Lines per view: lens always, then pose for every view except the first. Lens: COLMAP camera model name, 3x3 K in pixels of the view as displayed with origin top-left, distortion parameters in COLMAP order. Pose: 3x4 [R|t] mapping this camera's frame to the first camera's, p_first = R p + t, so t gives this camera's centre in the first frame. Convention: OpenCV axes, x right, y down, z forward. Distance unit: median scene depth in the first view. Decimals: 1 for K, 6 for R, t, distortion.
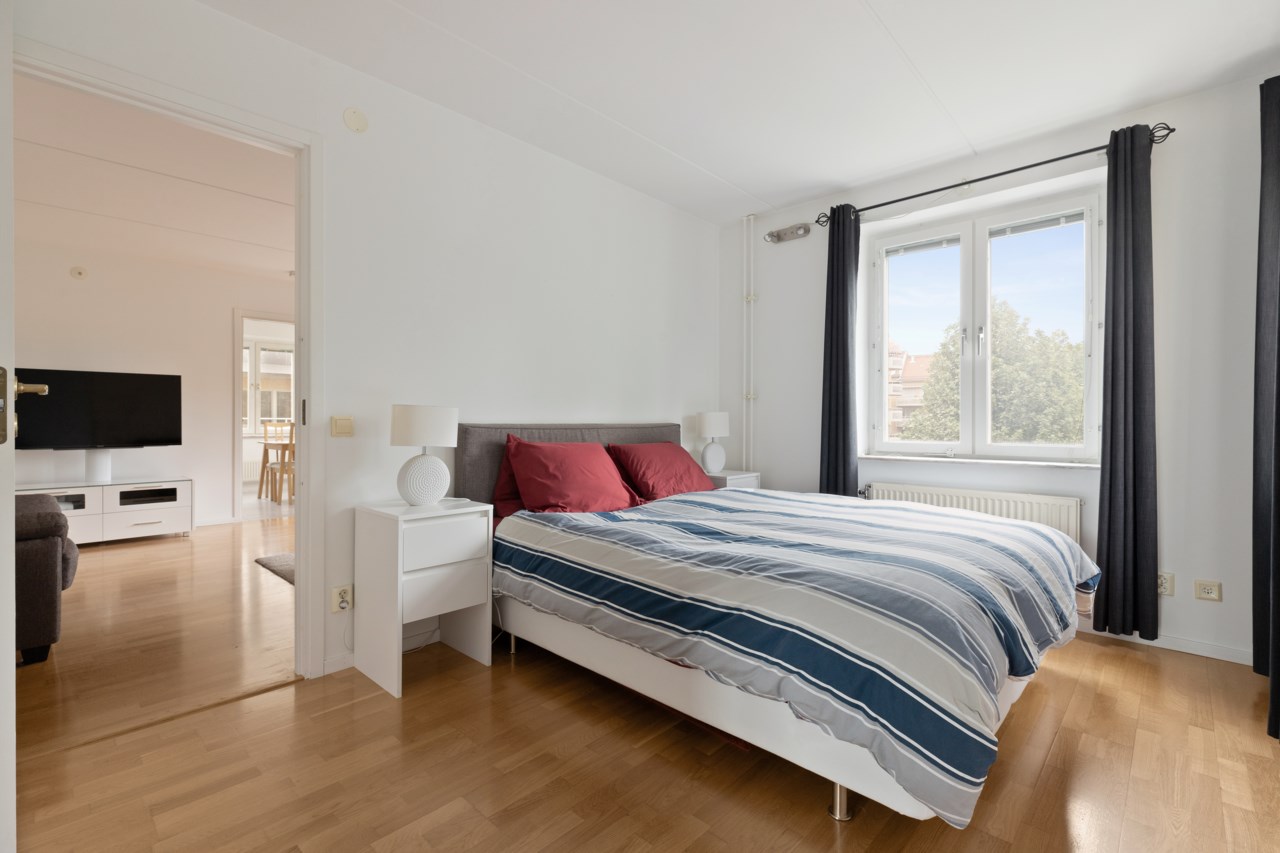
lens RADIAL K [[574.8, 0, 627.0], [0, 574.8, 423.8], [0, 0, 1]] dist [-0.000942, 0.000068]
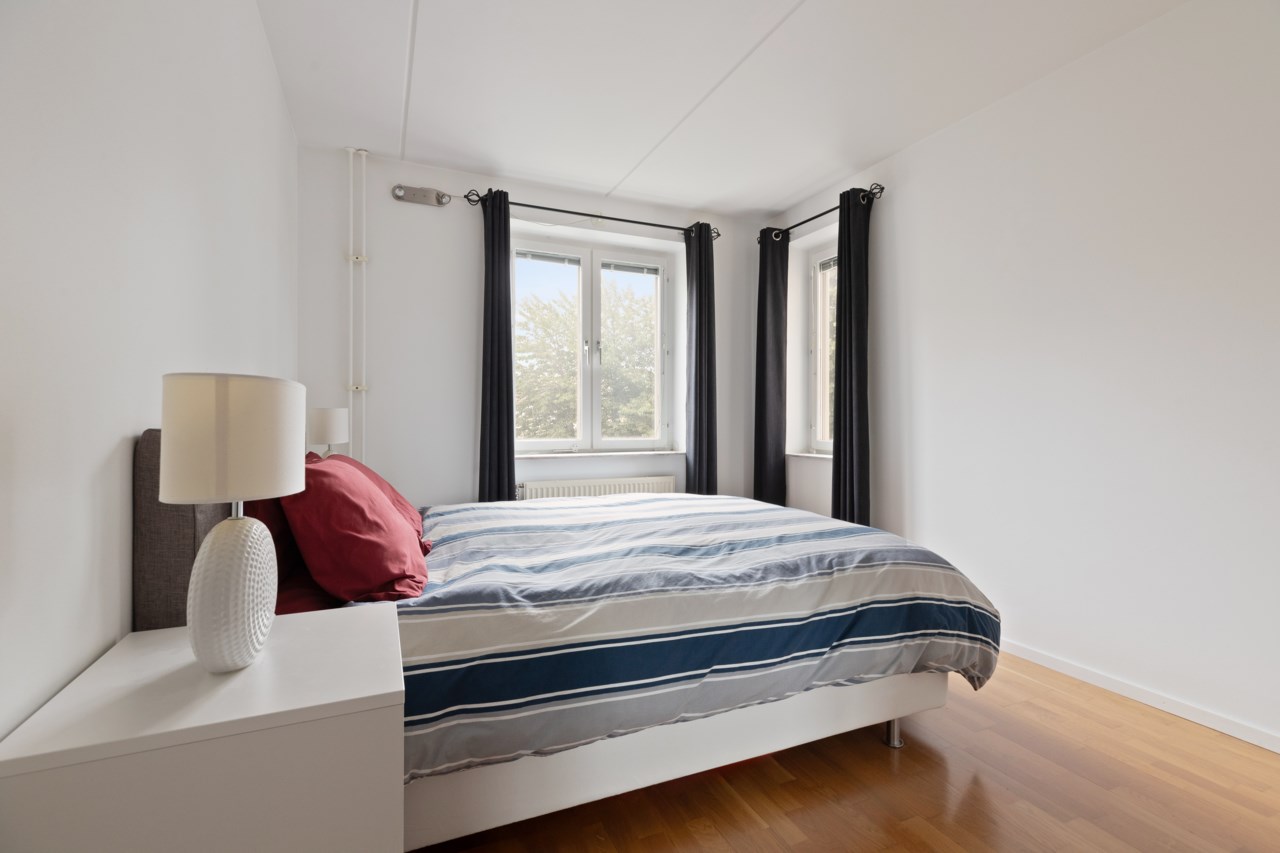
lens RADIAL K [[574.8, 0, 640.0], [0, 574.8, 415.2], [0, 0, 1]] dist [-0.000942, 0.000068]
pose [[0.375123, 0.007739, 0.926943, -0.438430], [-0.001648, 0.999969, -0.007682, -0.006790], [-0.926974, 0.001355, 0.375124, 0.463558]]
